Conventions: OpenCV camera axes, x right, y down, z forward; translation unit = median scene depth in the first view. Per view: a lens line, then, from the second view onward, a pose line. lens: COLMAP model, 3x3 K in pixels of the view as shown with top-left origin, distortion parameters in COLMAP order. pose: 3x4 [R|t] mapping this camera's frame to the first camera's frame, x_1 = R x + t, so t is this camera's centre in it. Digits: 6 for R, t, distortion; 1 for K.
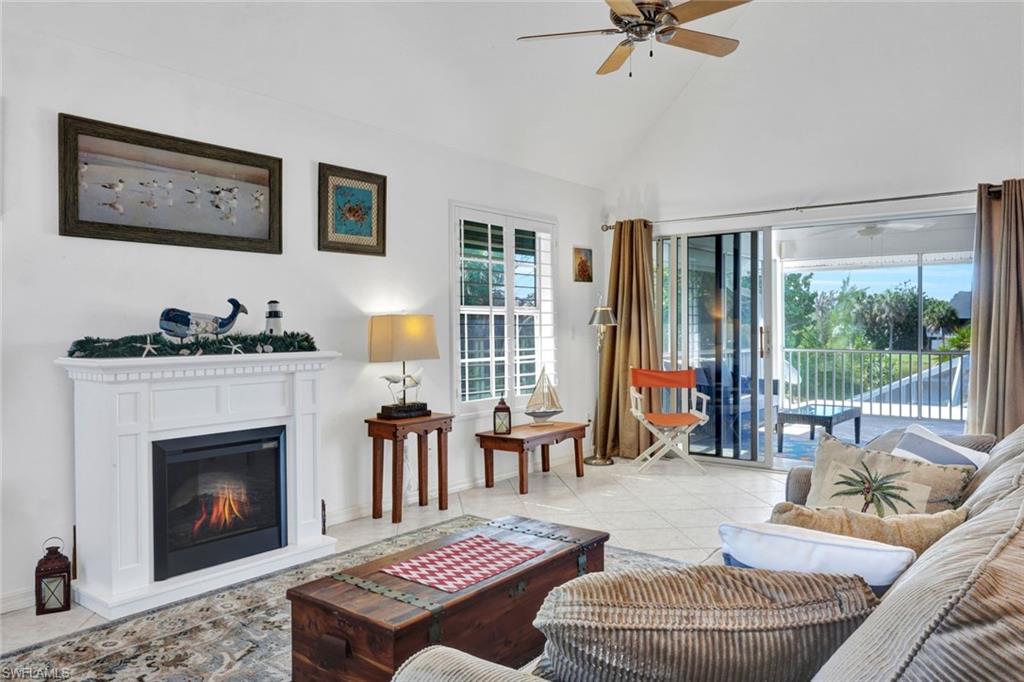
lens RADIAL K [[717.5, 0, 493.2], [0, 717.5, 343.0], [0, 0, 1]] dist [-0.005381, -0.004005]
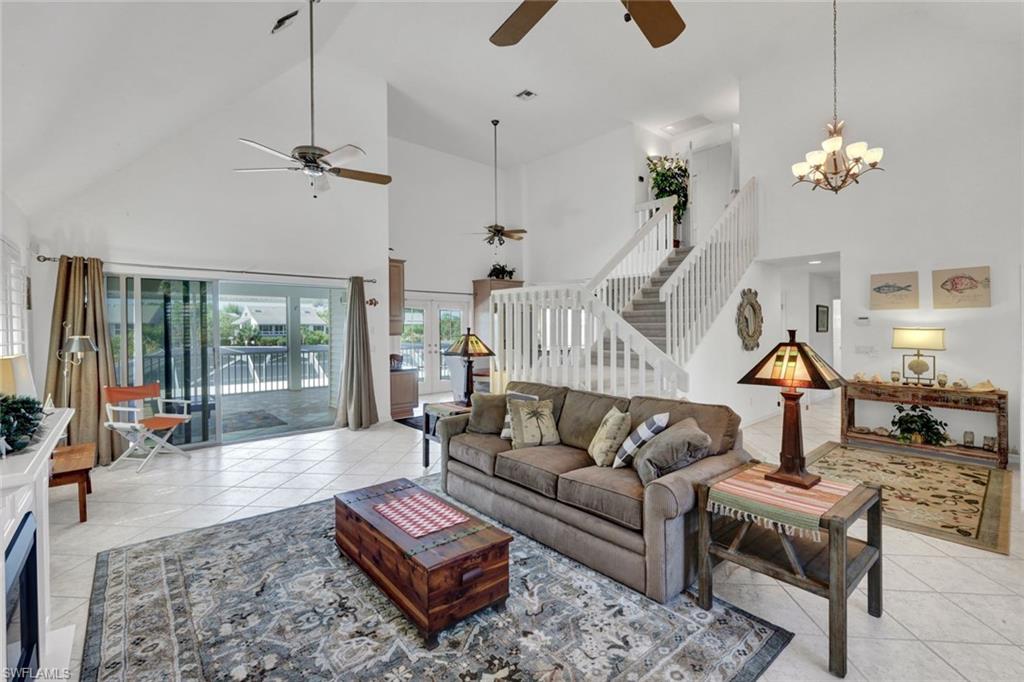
lens RADIAL K [[460.0, 0, 493.4], [0, 460.0, 327.8], [0, 0, 1]] dist [-0.015983, -0.000472]
pose [[0.194724, 0.003208, 0.980853, -0.552869], [0.024490, 0.999667, -0.008132, -0.055341], [-0.980552, 0.025604, 0.194581, 0.335530]]
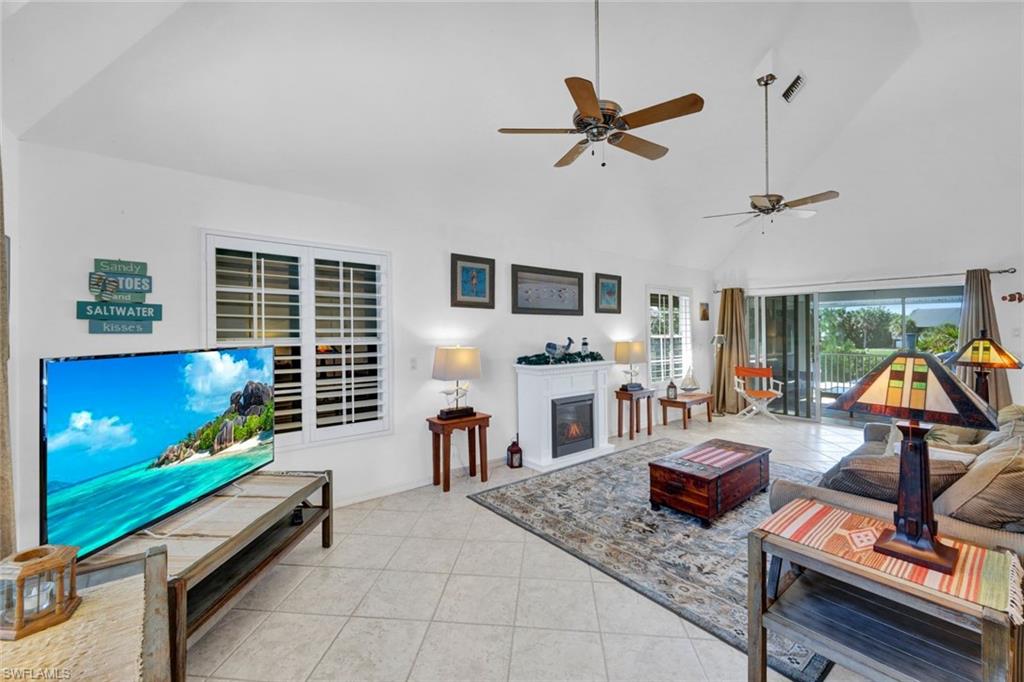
lens RADIAL K [[405.2, 0, 508.0], [0, 405.2, 332.7], [0, 0, 1]] dist [-0.007198, 0.000468]
pose [[0.977023, 0.002349, -0.213123, -0.229996], [-0.006231, 0.999827, -0.017547, -0.043198], [0.213044, 0.018472, 0.976868, -0.253513]]
